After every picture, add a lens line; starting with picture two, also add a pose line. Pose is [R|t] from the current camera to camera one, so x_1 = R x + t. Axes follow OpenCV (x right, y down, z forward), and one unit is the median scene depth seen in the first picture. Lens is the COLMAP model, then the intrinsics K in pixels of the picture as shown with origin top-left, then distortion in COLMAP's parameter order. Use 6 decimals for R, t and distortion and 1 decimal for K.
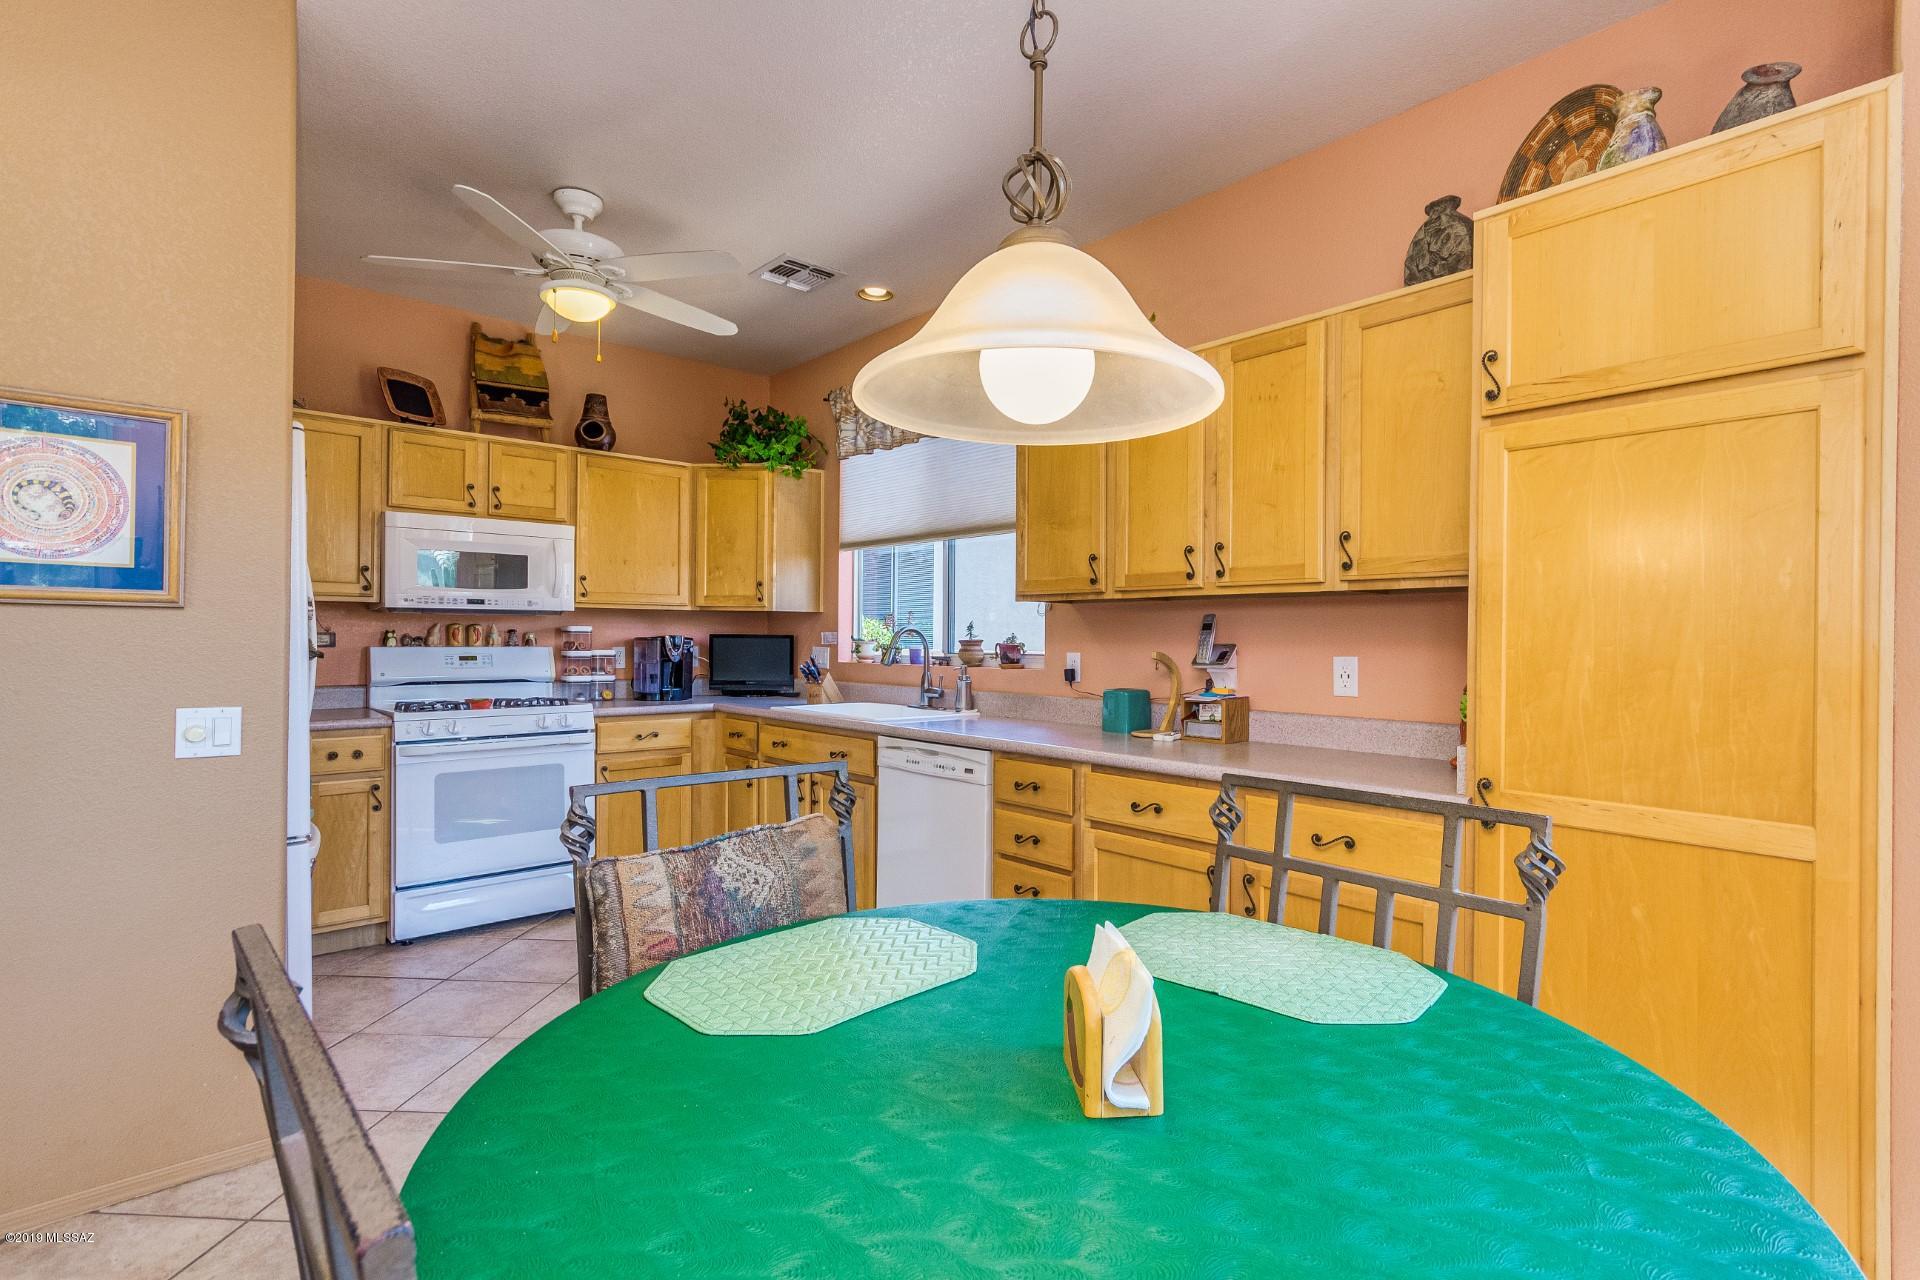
lens RADIAL K [[891.2, 0, 961.5], [0, 891.2, 636.7], [0, 0, 1]] dist [-0.000714, -0.000414]
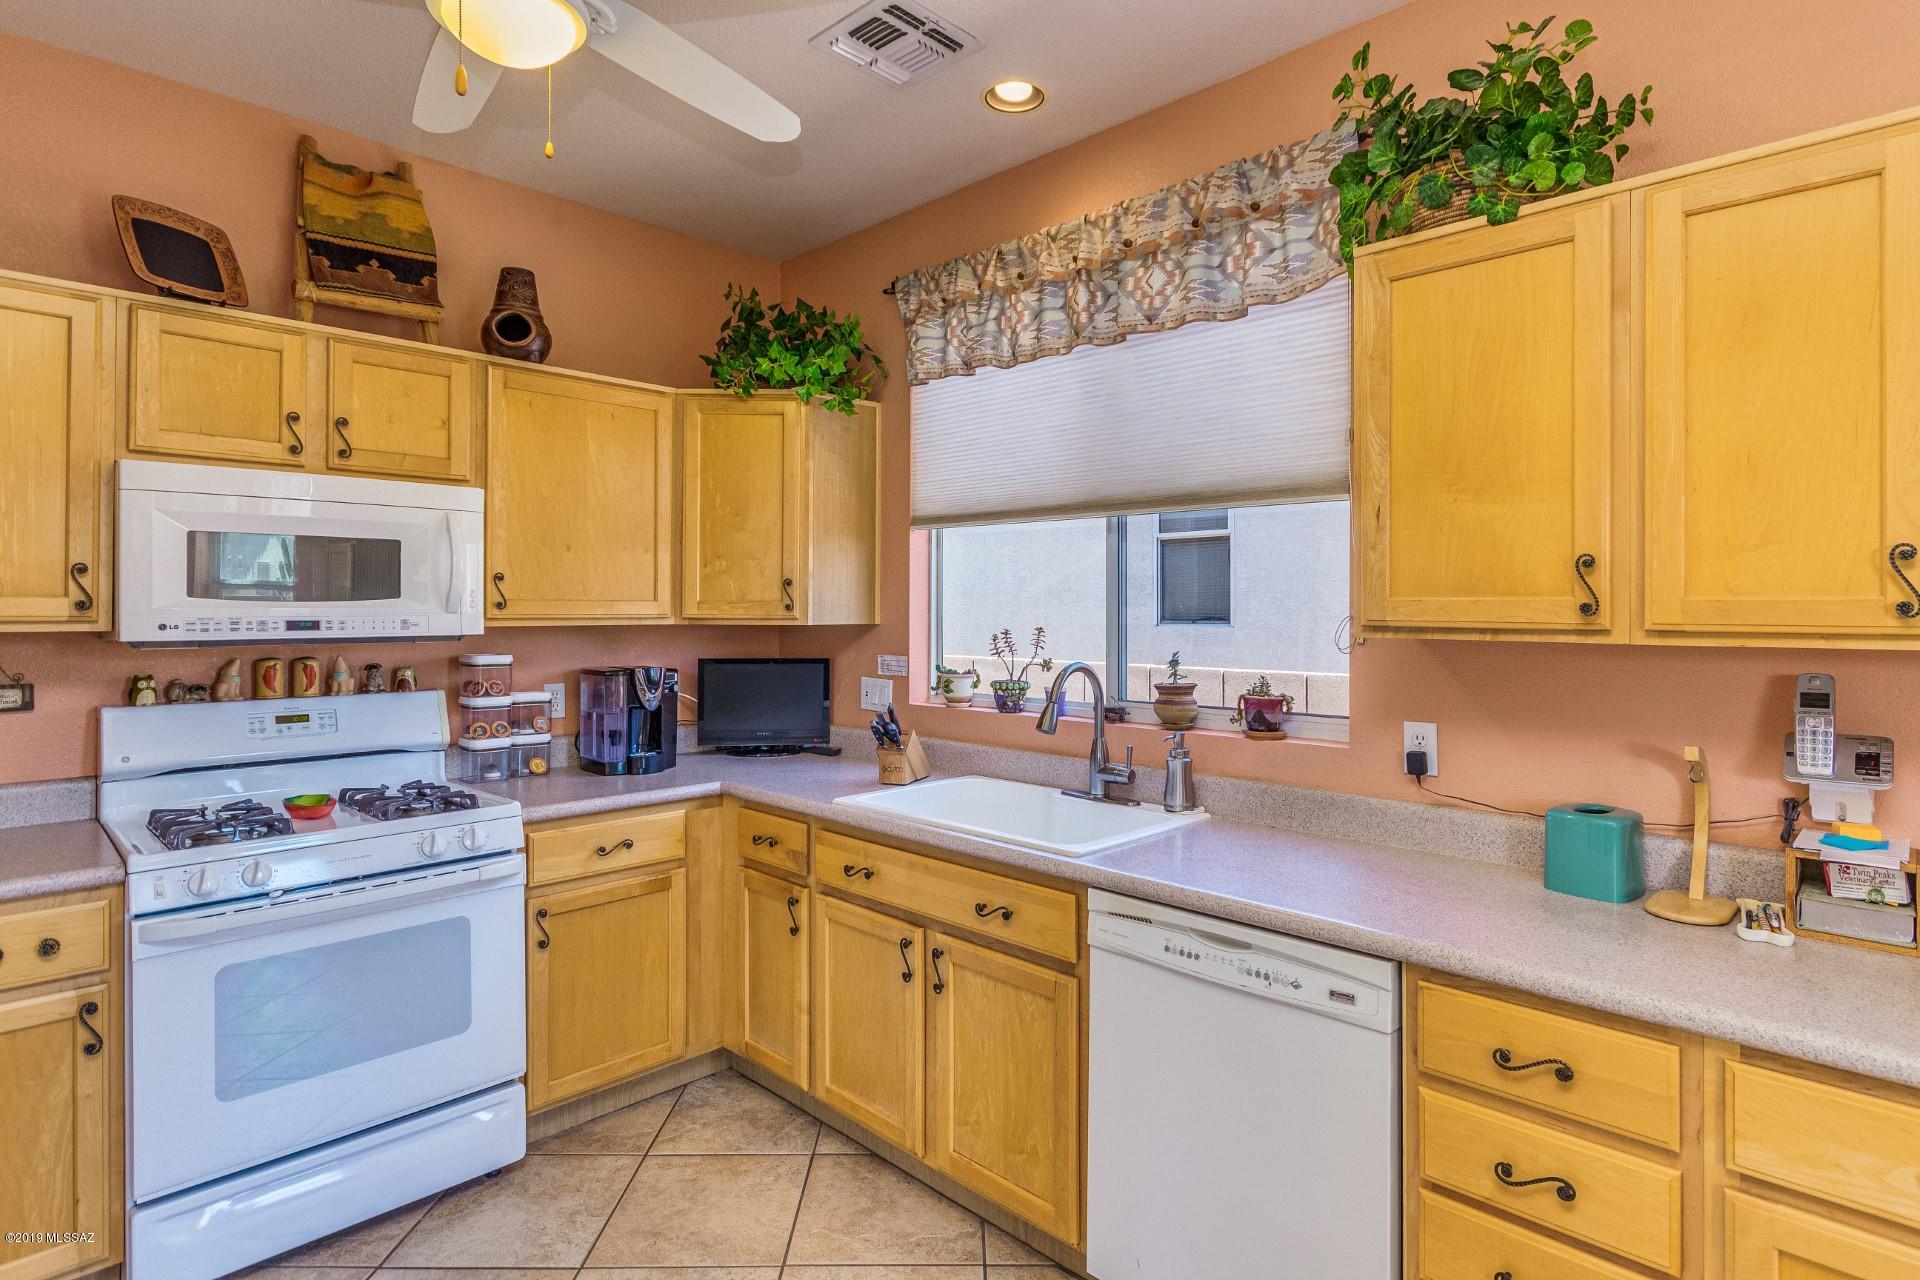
lens RADIAL K [[973.2, 0, 966.7], [0, 973.2, 610.4], [0, 0, 1]] dist [-0.002865, -0.001240]
pose [[0.997221, -0.003466, 0.074415, -0.172634], [0.003290, 0.999992, 0.002484, -0.046742], [-0.074423, -0.002232, 0.997224, 0.354160]]
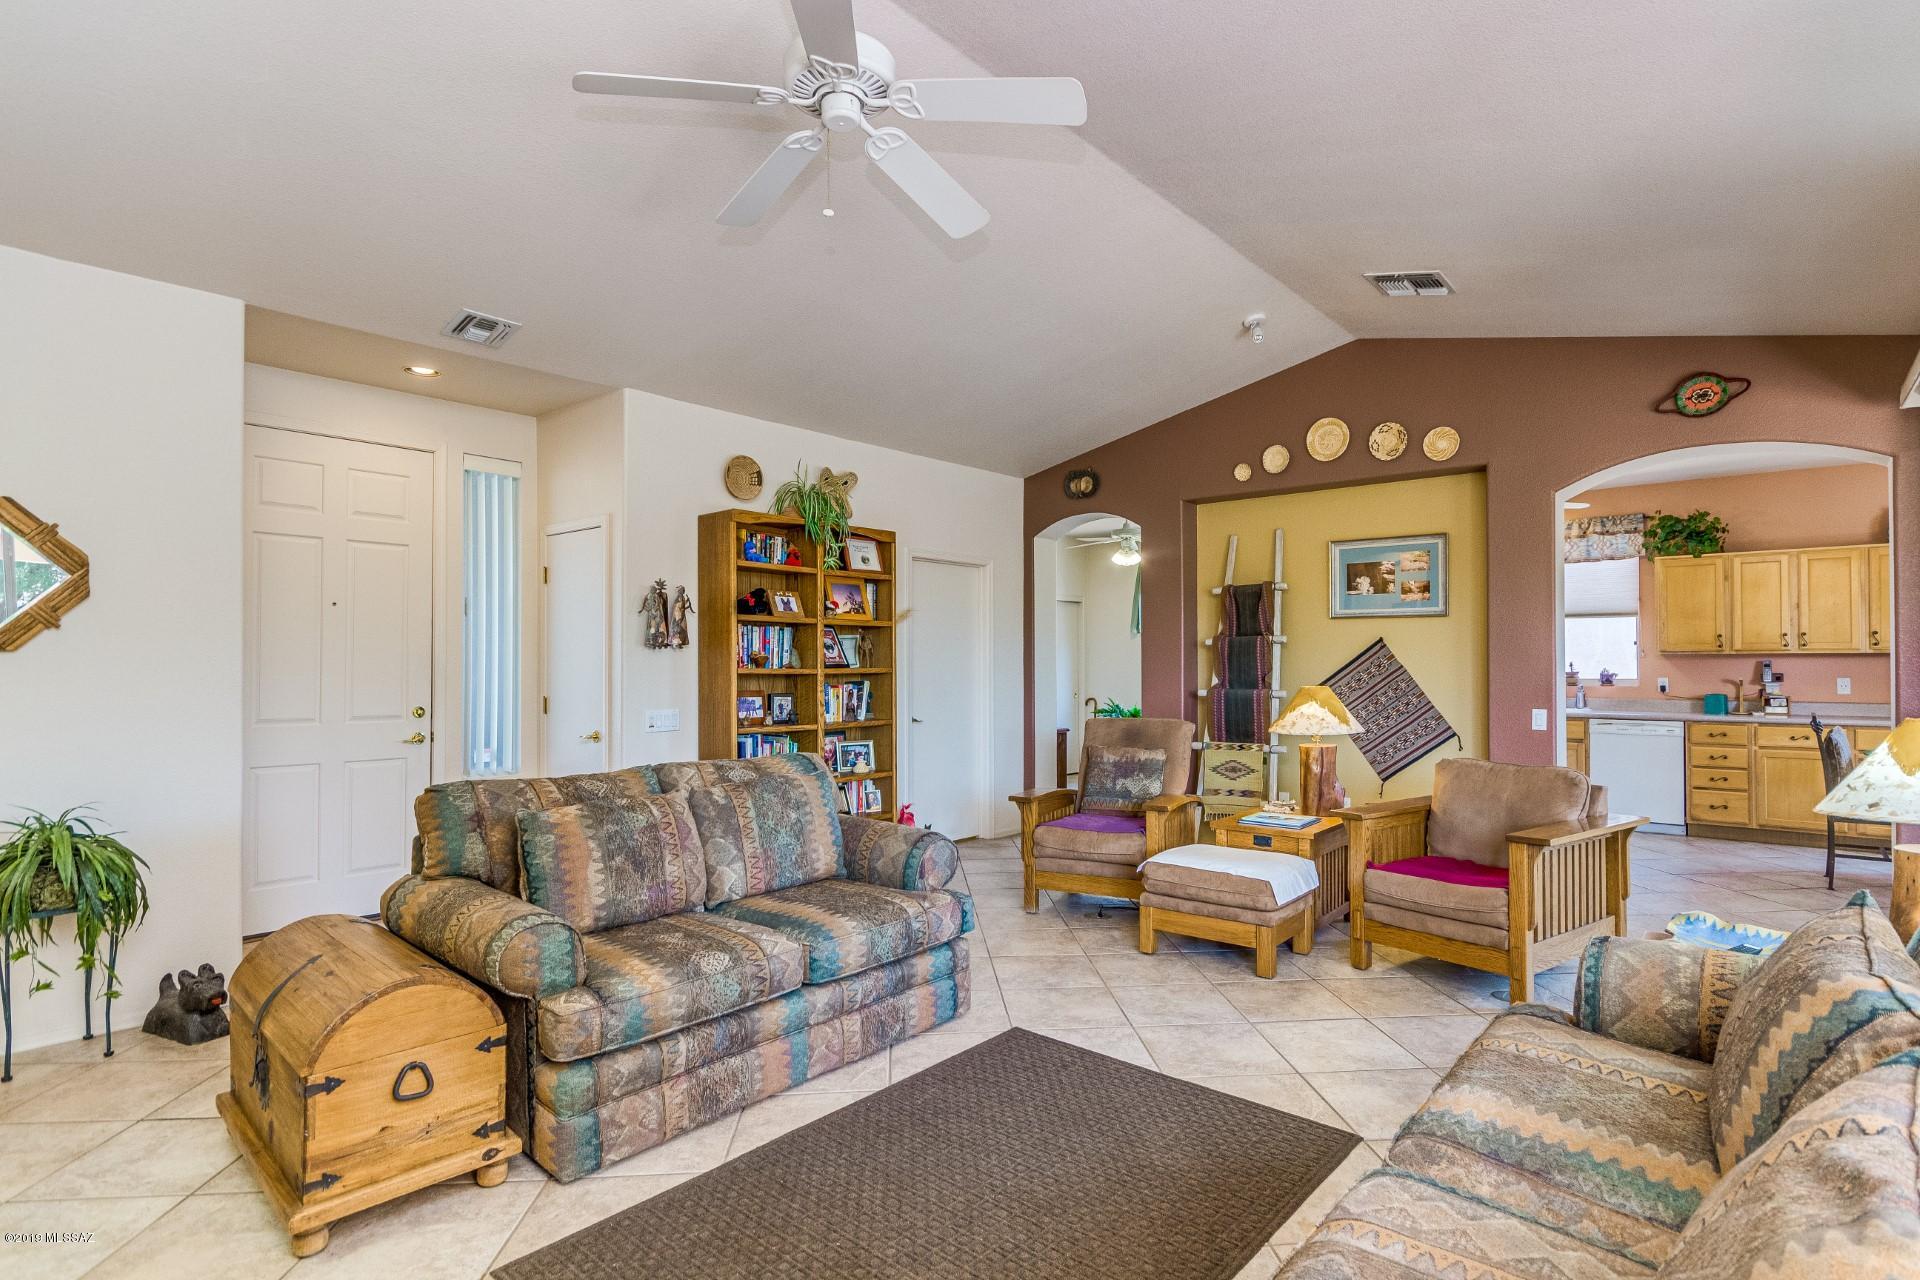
lens RADIAL K [[973.2, 0, 974.3], [0, 973.2, 653.7], [0, 0, 1]] dist [-0.002865, -0.001240]
pose [[0.990258, -0.005888, 0.139123, -1.503651], [0.007549, 0.999906, -0.011412, -0.021230], [-0.139043, 0.012351, 0.990209, -0.855149]]
